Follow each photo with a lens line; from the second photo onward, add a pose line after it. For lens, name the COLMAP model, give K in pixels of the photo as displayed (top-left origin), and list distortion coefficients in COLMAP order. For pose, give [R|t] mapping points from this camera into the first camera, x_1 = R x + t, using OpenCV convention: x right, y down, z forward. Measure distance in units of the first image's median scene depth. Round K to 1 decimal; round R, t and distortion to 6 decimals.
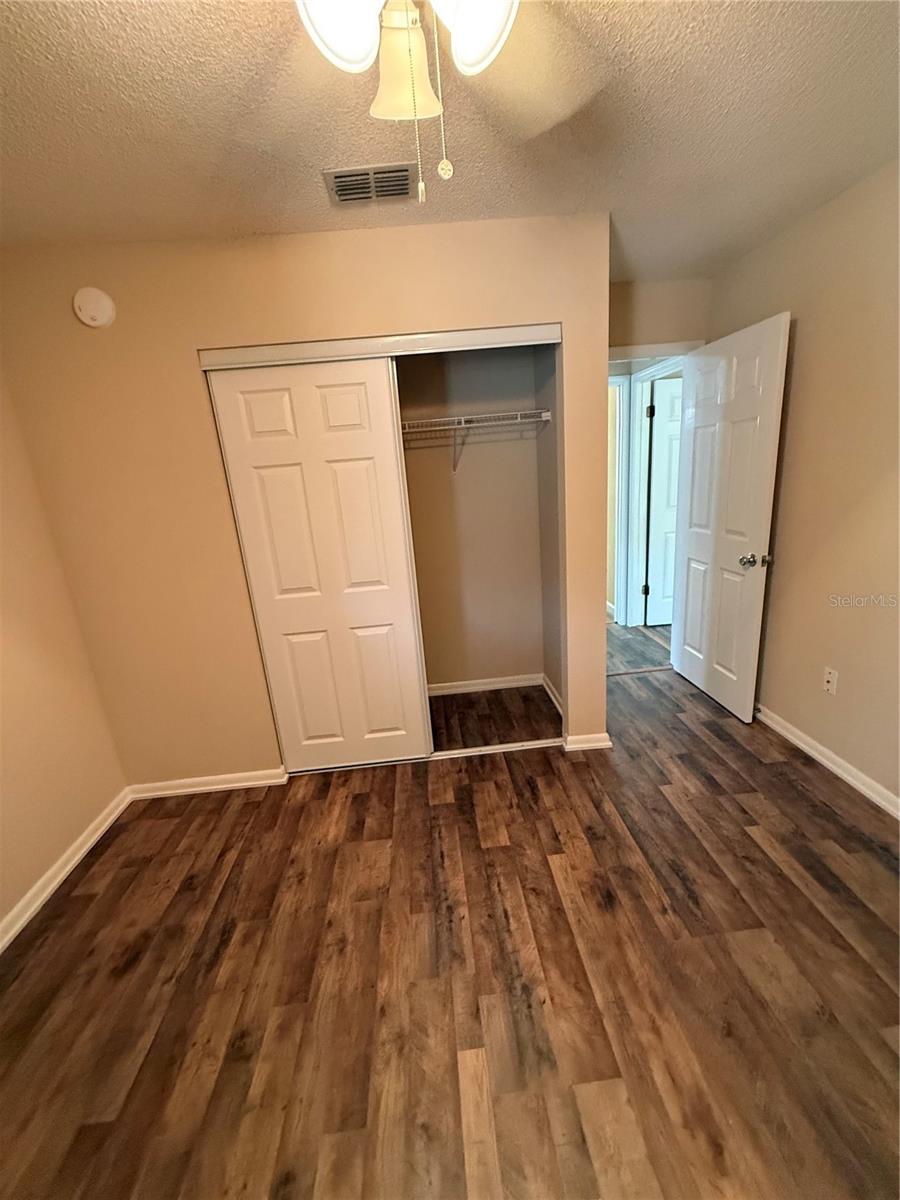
lens RADIAL K [[474.0, 0, 444.3], [0, 474.0, 606.1], [0, 0, 1]] dist [-0.002740, 0.000667]
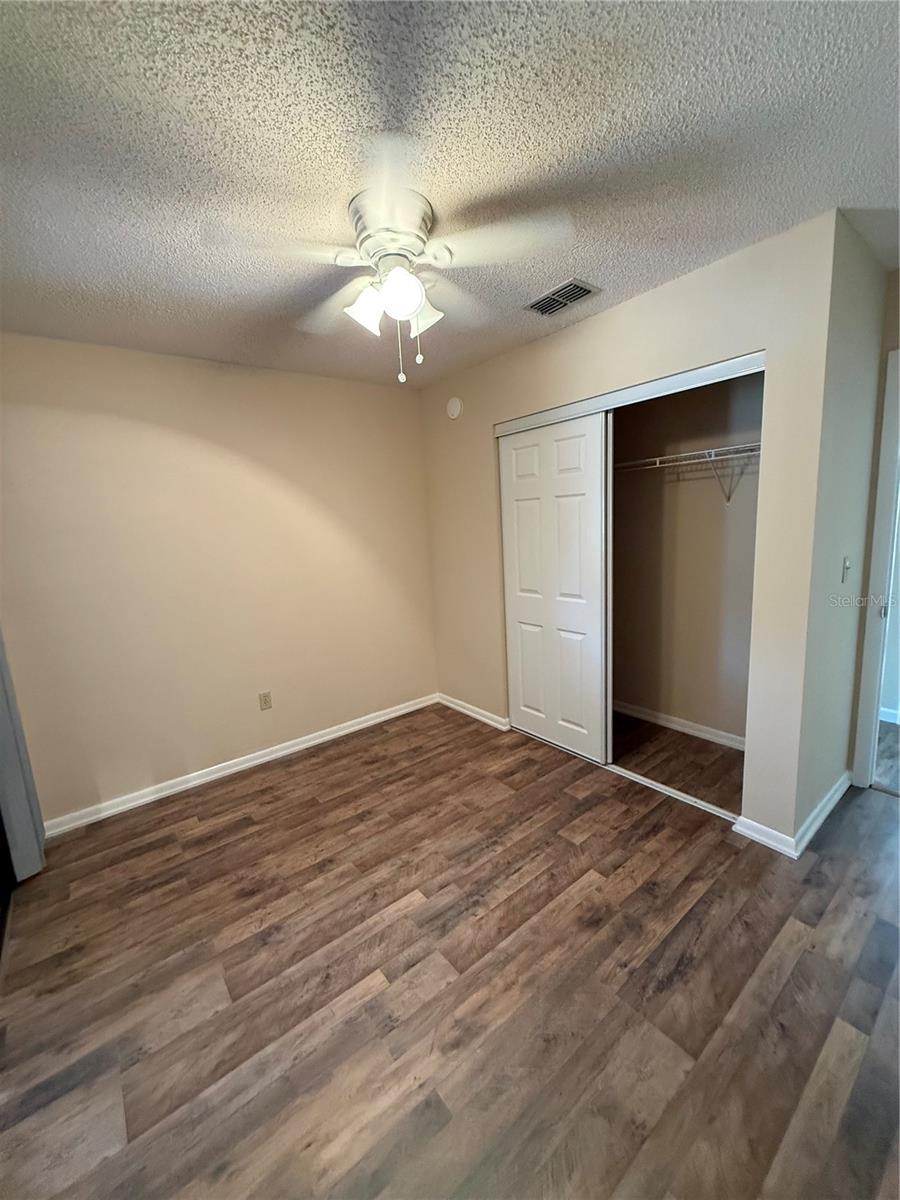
lens RADIAL K [[474.0, 0, 452.9], [0, 474.0, 610.4], [0, 0, 1]] dist [-0.002740, 0.000667]
pose [[0.570676, 0.203487, -0.795564, 0.807658], [-0.216364, 0.971838, 0.093371, -0.074431], [0.792159, 0.118847, 0.598631, 0.047157]]
